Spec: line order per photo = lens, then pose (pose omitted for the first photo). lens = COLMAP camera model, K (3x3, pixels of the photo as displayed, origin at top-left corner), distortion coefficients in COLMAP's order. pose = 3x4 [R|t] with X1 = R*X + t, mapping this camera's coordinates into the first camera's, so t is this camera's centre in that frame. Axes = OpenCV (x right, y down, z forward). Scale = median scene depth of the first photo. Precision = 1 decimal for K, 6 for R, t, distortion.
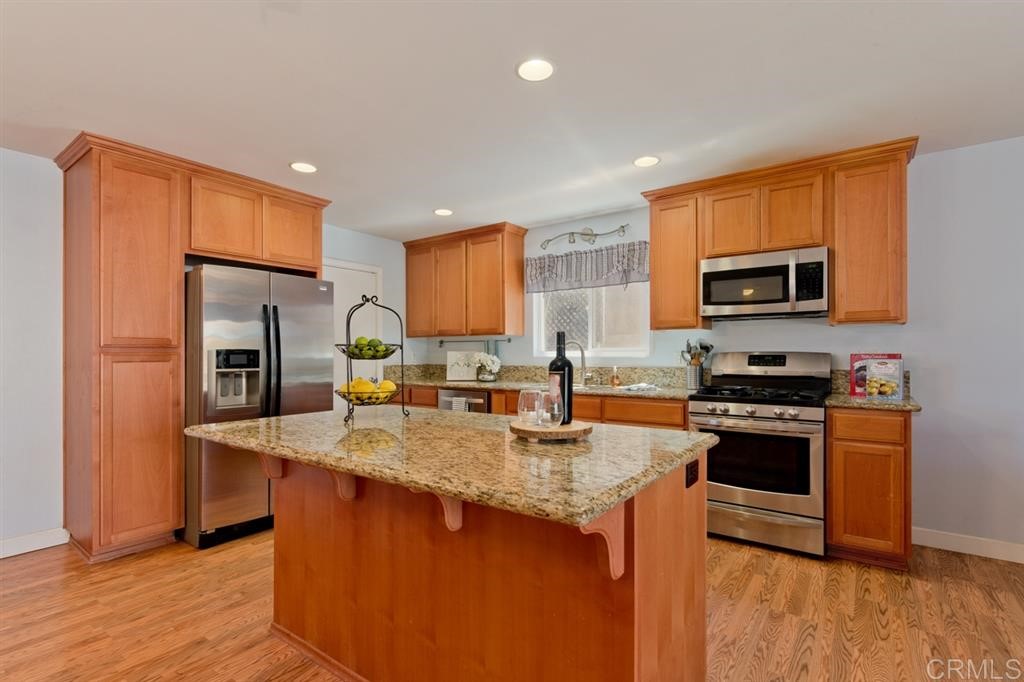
lens RADIAL K [[483.5, 0, 507.3], [0, 483.5, 350.4], [0, 0, 1]] dist [-0.000677, -0.000007]
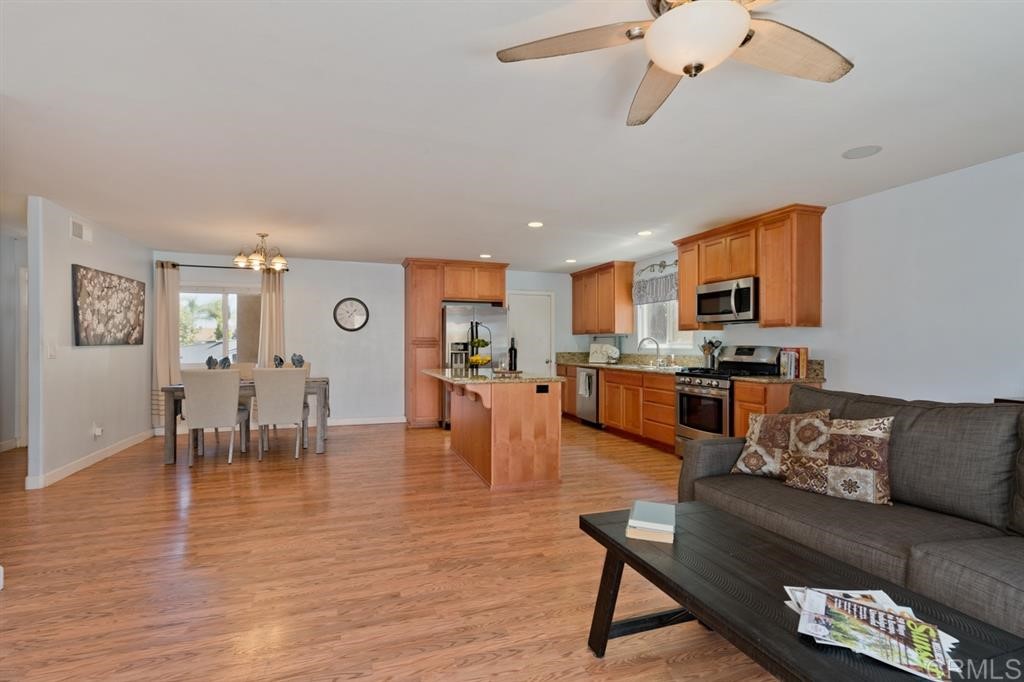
lens RADIAL K [[476.1, 0, 506.0], [0, 476.1, 345.8], [0, 0, 1]] dist [0.005783, 0.000439]
pose [[0.820023, 0.008401, -0.572269, 0.825977], [-0.003066, 0.999942, 0.010286, -0.009603], [0.572322, -0.006680, 0.820002, -0.635859]]
